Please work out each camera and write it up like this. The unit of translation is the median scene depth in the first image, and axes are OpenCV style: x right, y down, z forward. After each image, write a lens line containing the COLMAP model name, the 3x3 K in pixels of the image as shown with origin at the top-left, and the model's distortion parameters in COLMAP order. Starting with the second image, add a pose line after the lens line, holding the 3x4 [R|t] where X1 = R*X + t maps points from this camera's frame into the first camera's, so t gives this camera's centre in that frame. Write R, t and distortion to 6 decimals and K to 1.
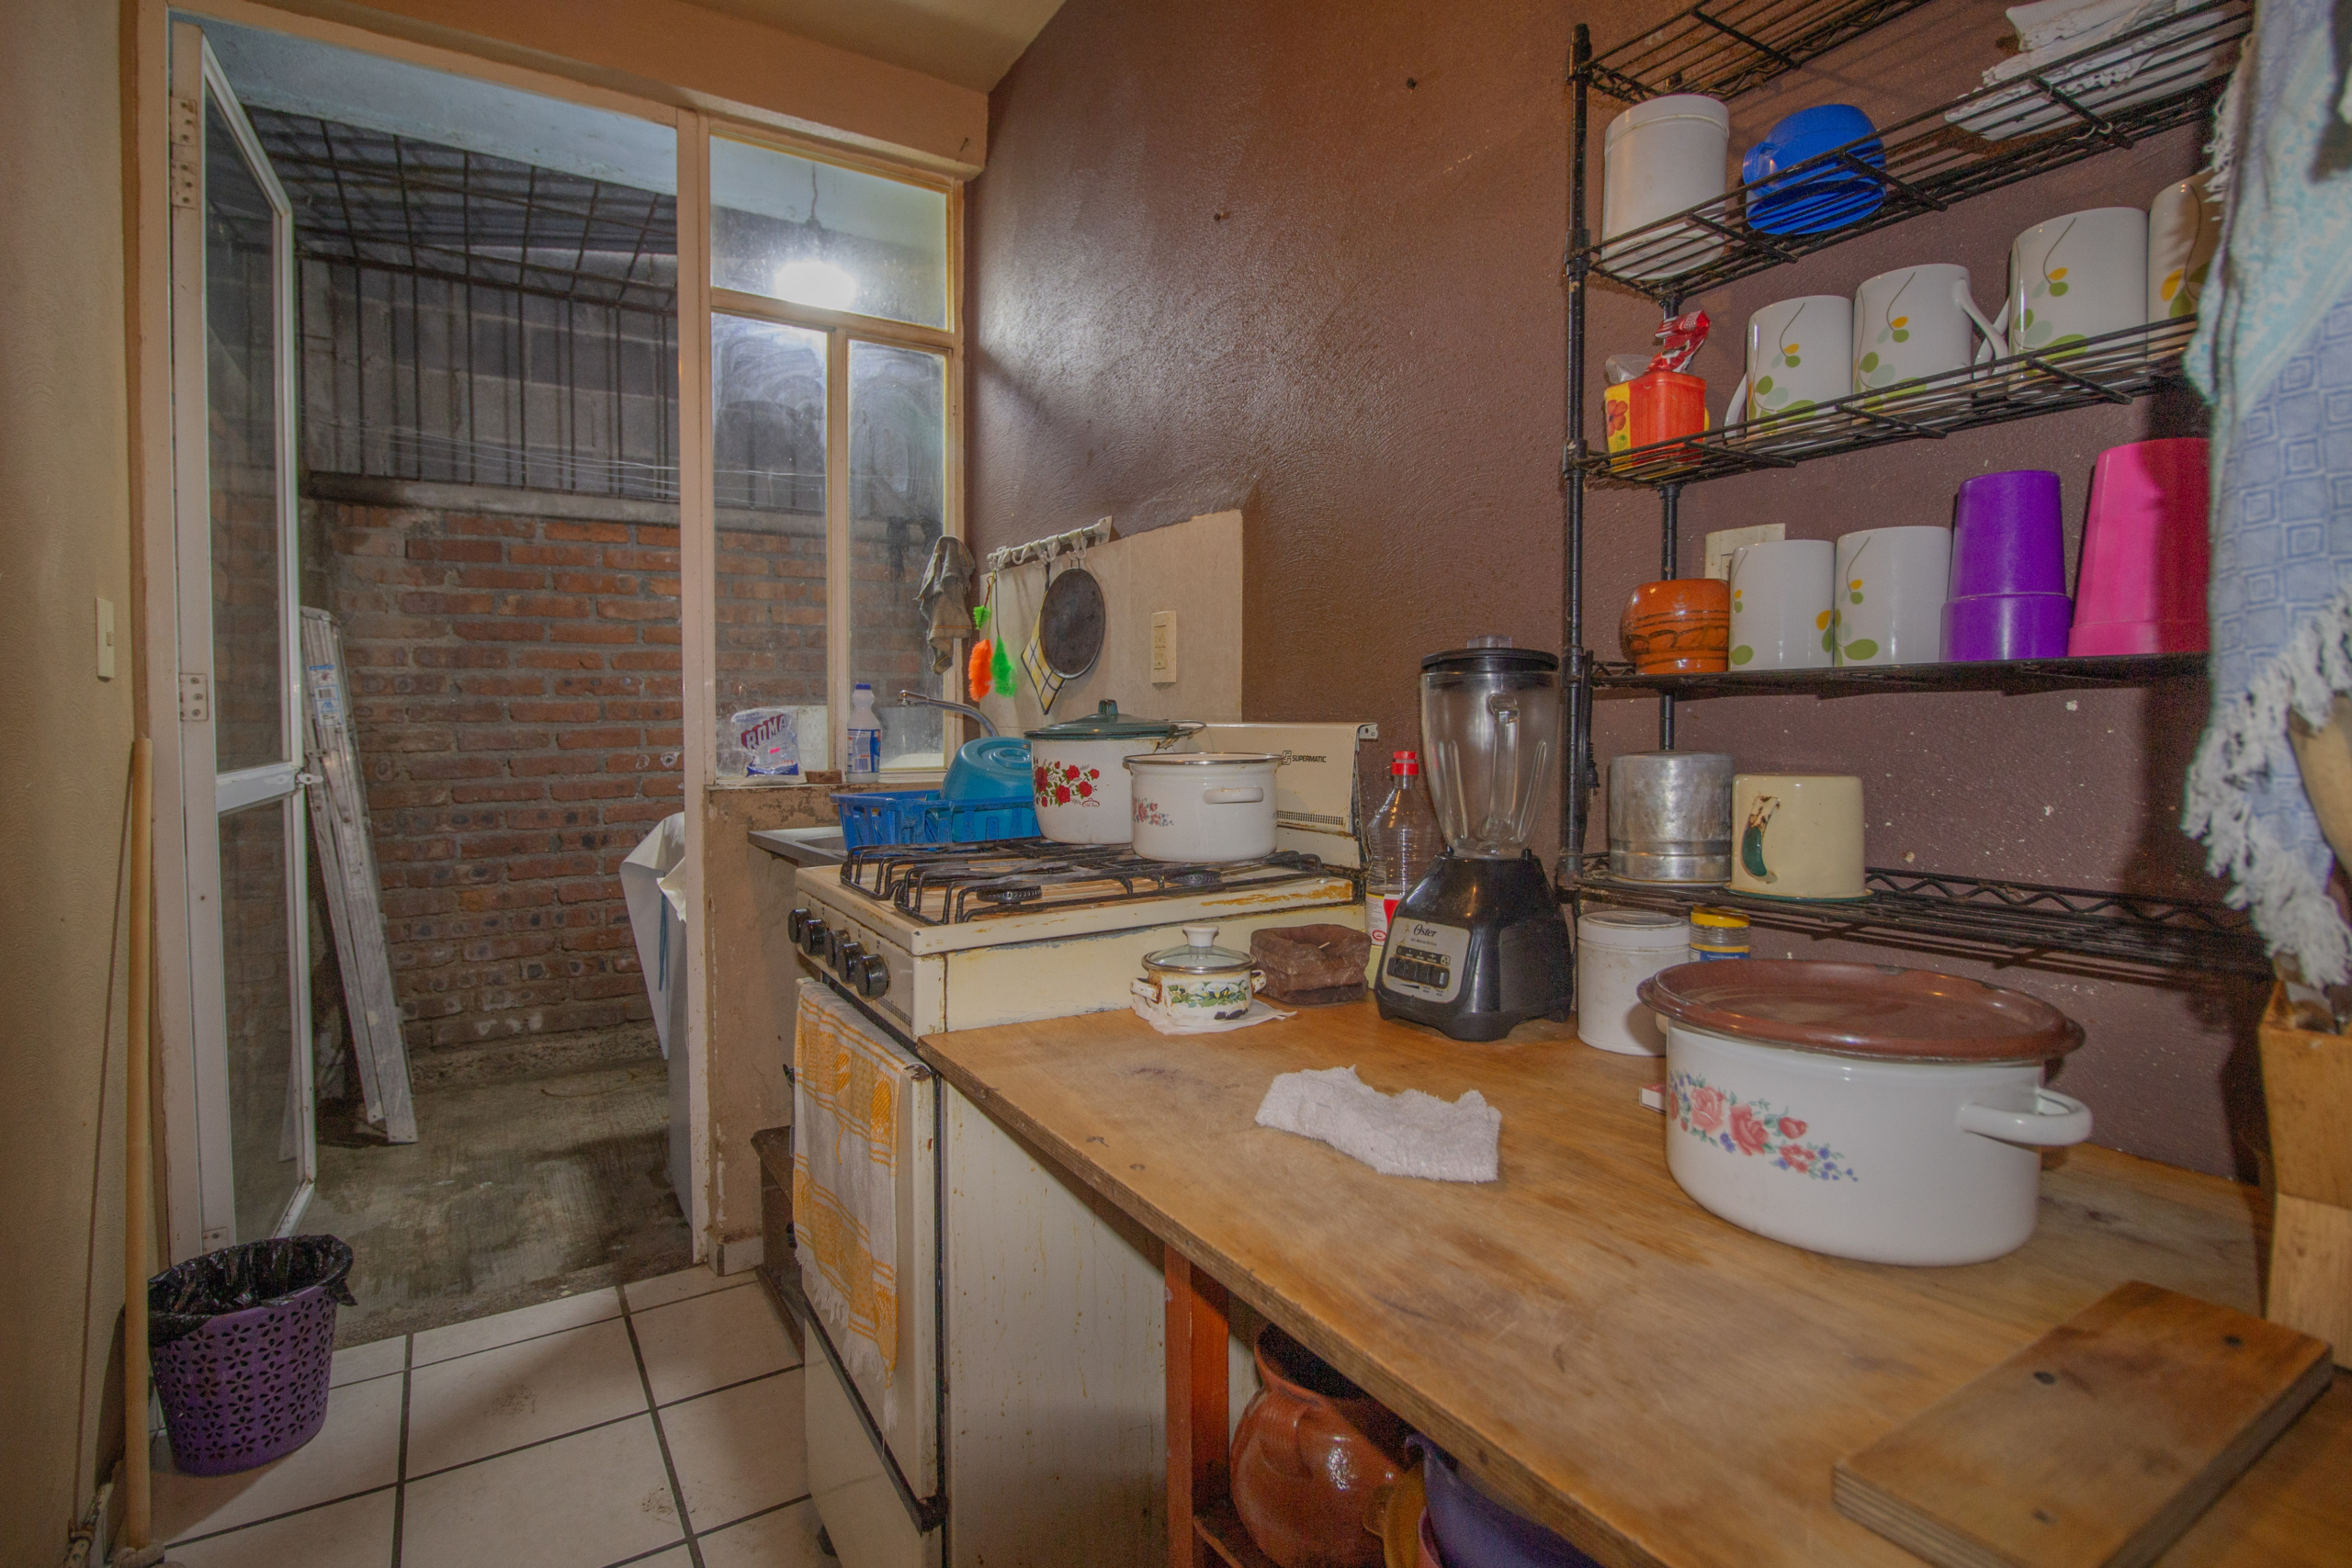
lens RADIAL K [[1131.3, 0, 1181.7], [0, 1131.3, 759.1], [0, 0, 1]] dist [0.001597, -0.015704]
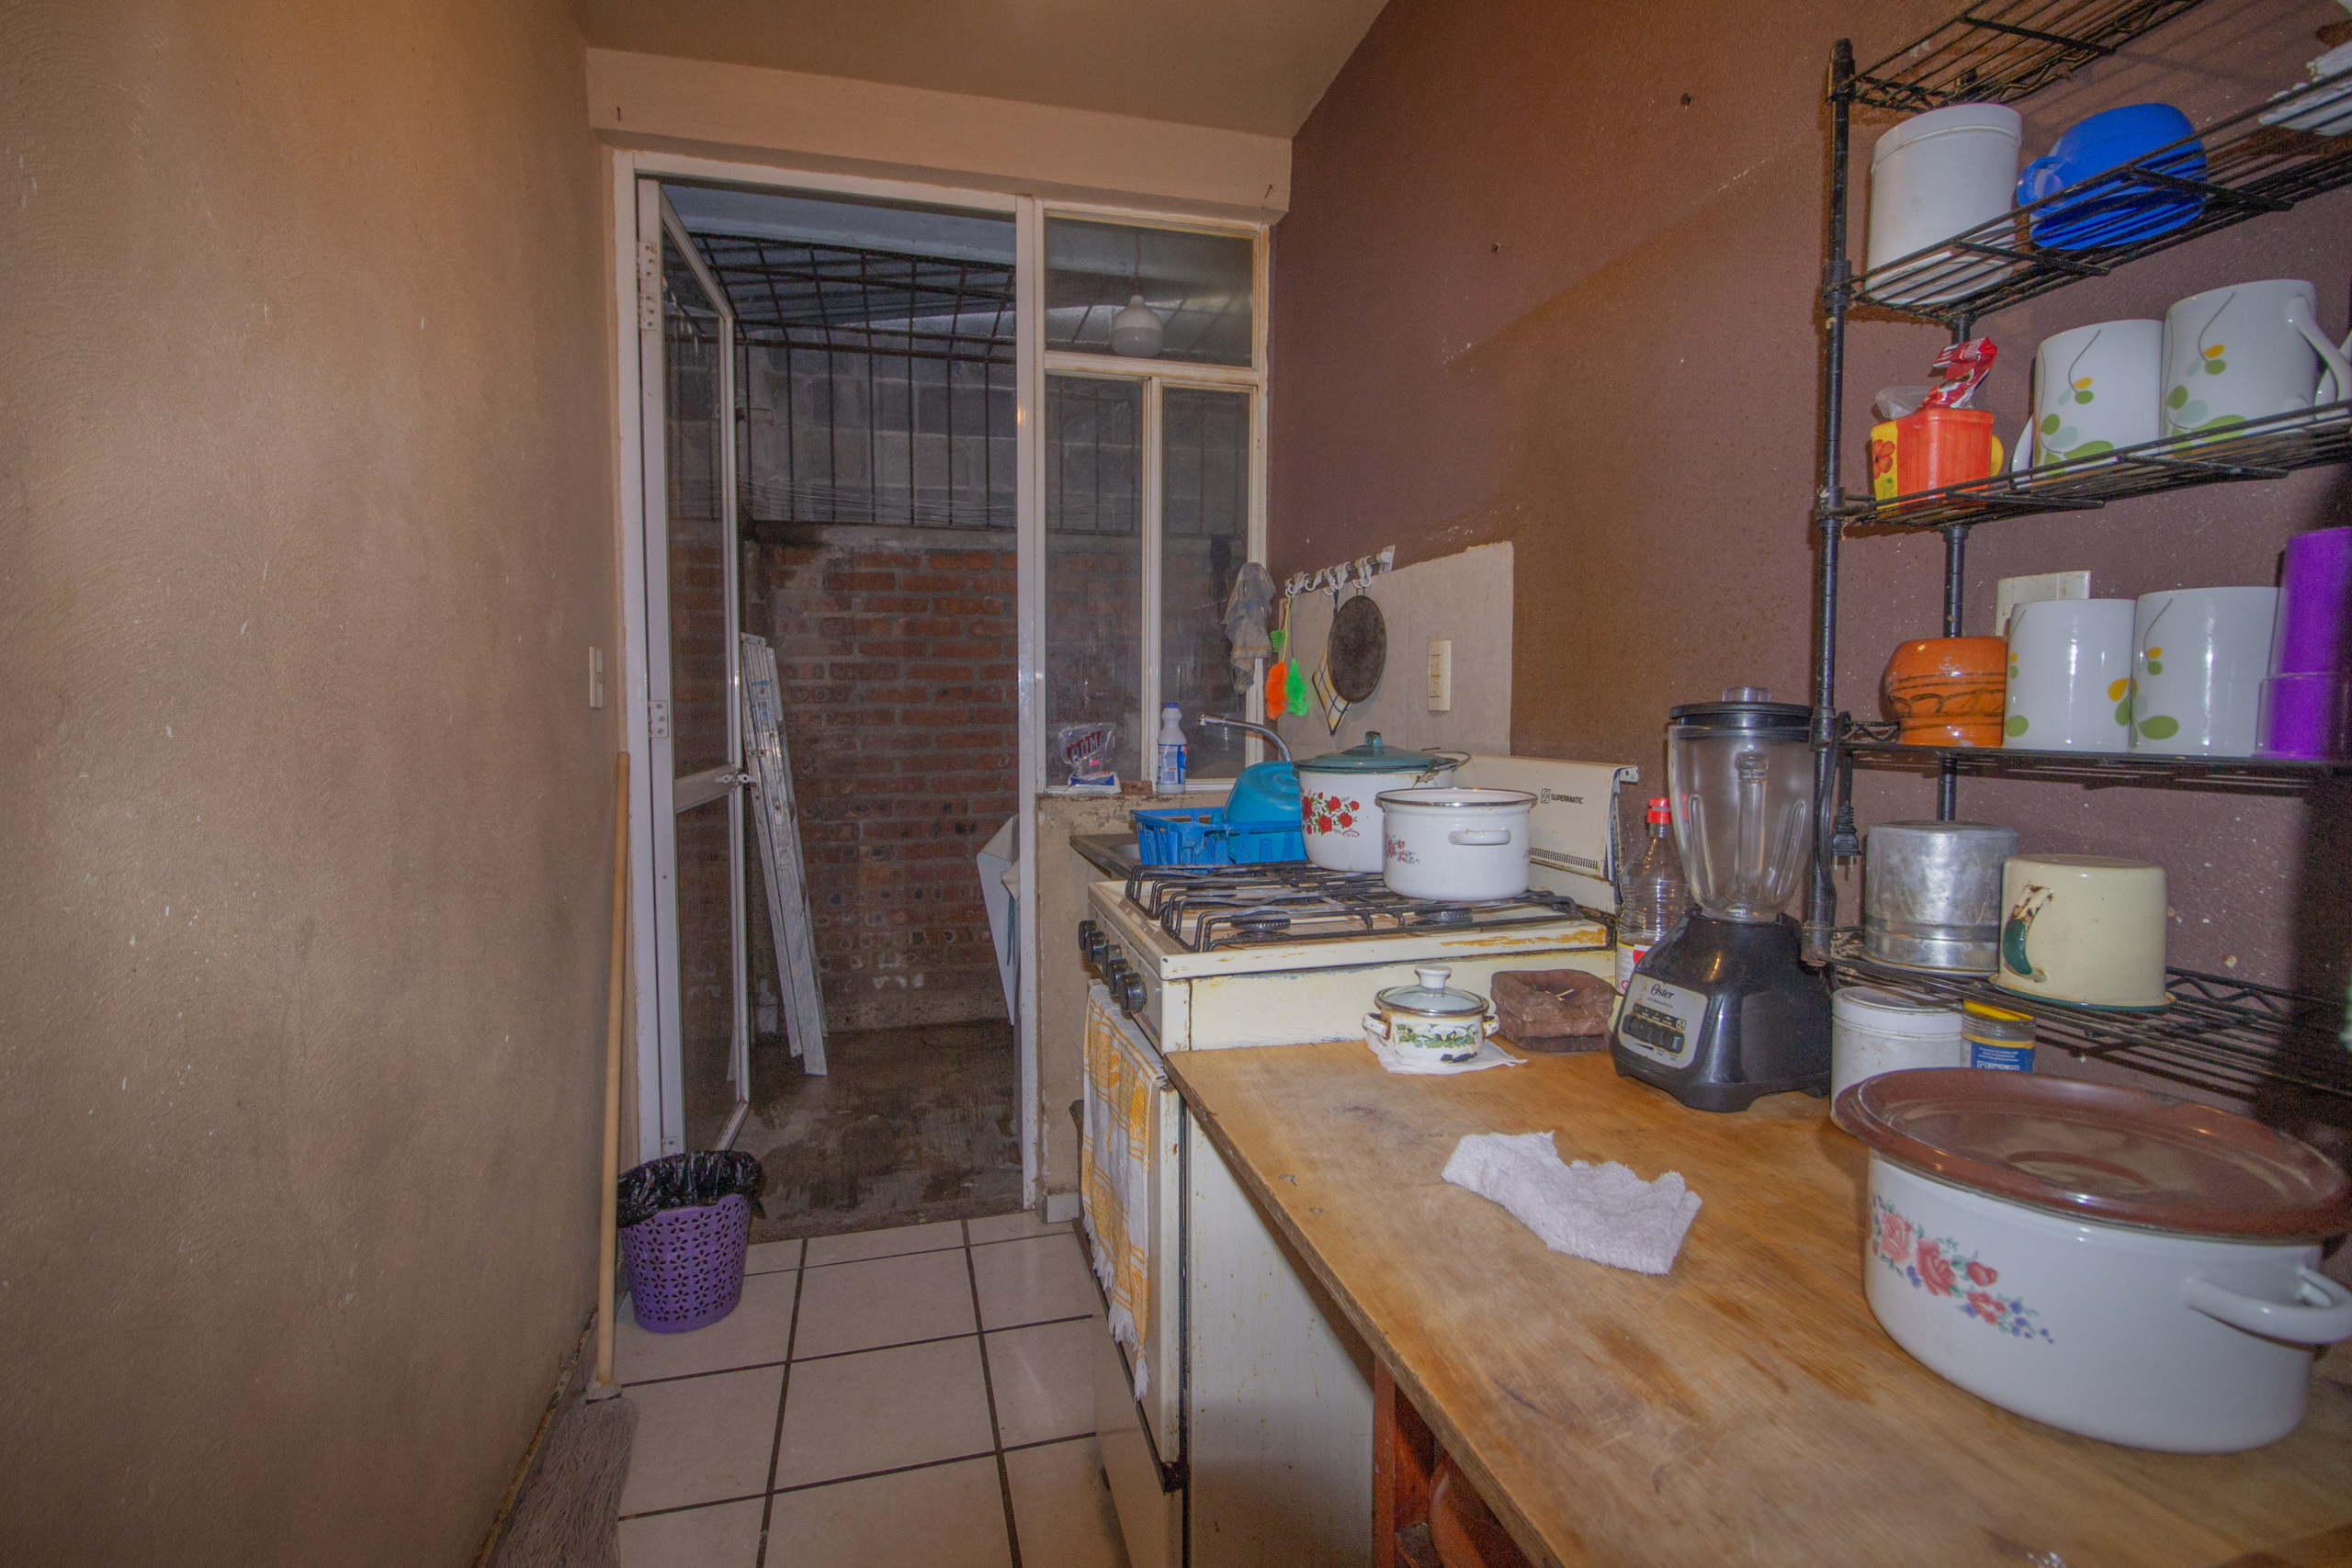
lens RADIAL K [[1097.5, 0, 1190.1], [0, 1097.5, 764.8], [0, 0, 1]] dist [0.002869, -0.016679]
pose [[0.955970, 0.016459, -0.293002, 0.049960], [-0.011151, 0.999742, 0.019776, -0.029071], [0.293252, -0.015638, 0.955907, -0.011066]]
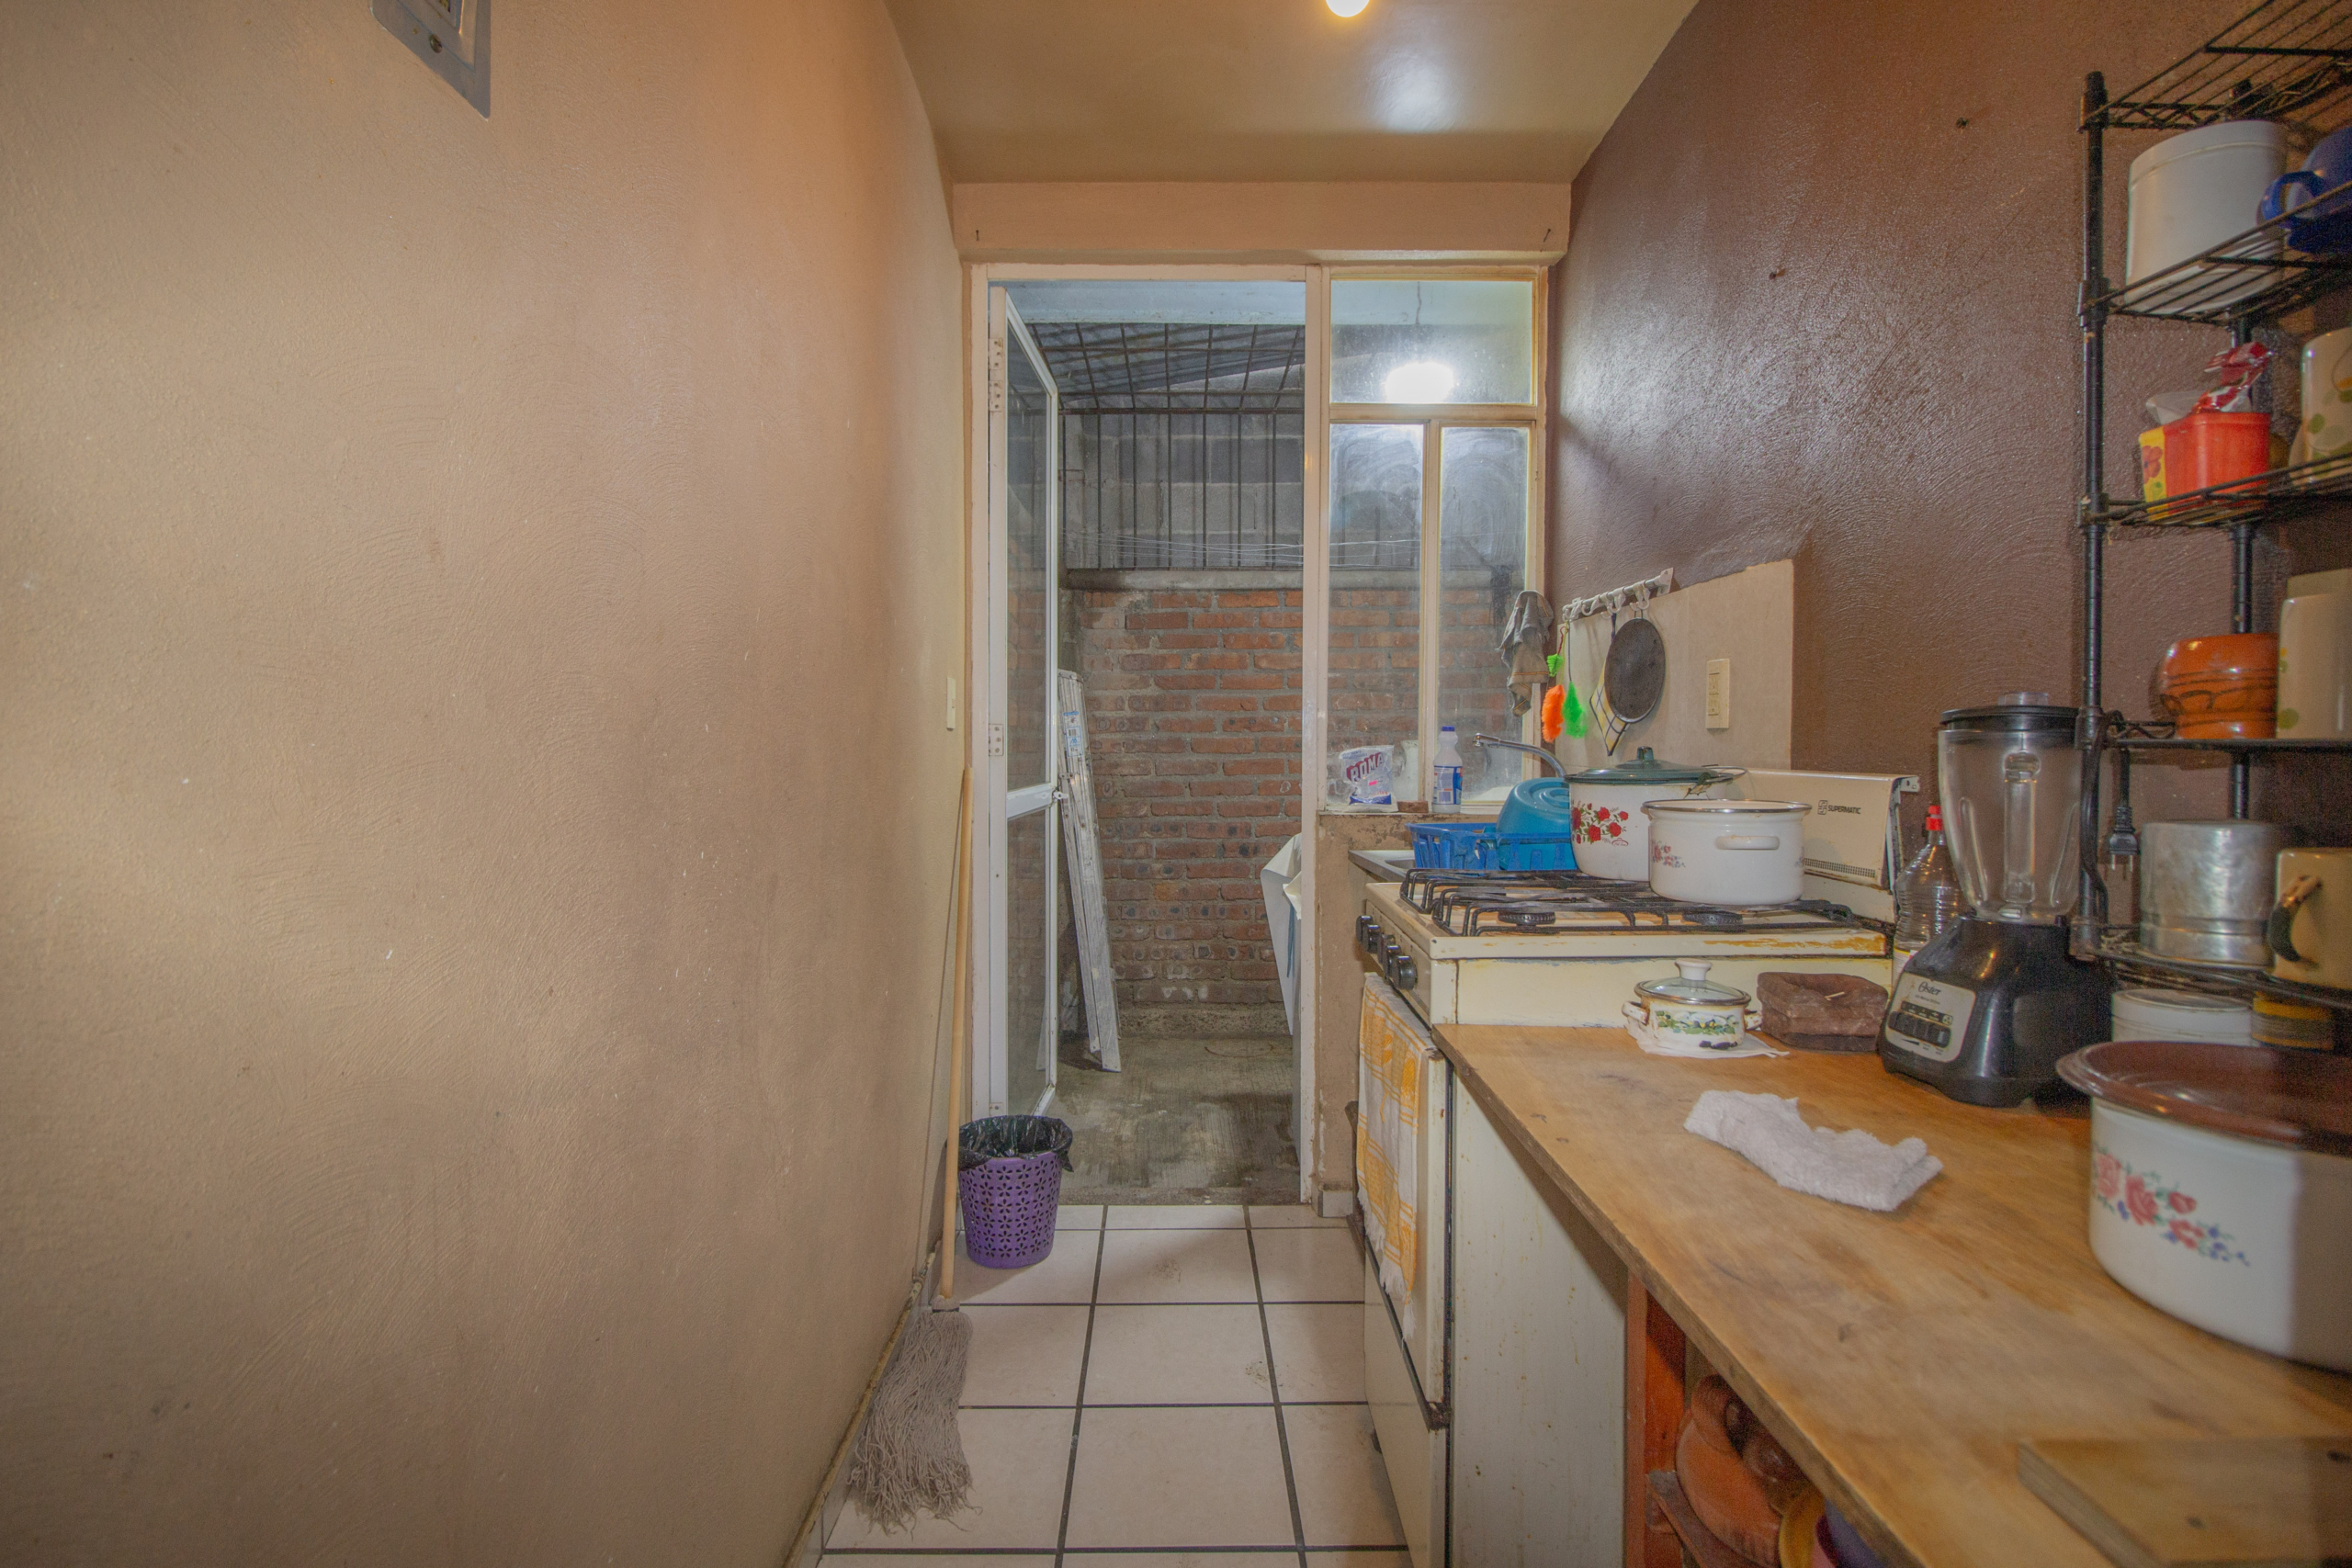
lens RADIAL K [[1100.6, 0, 1181.2], [0, 1100.6, 762.4], [0, 0, 1]] dist [0.001749, -0.016434]
pose [[0.848480, 0.012197, -0.529087, 0.082291], [-0.022302, 0.999670, -0.012719, -0.010507], [0.528758, 0.022592, 0.848472, -0.088687]]
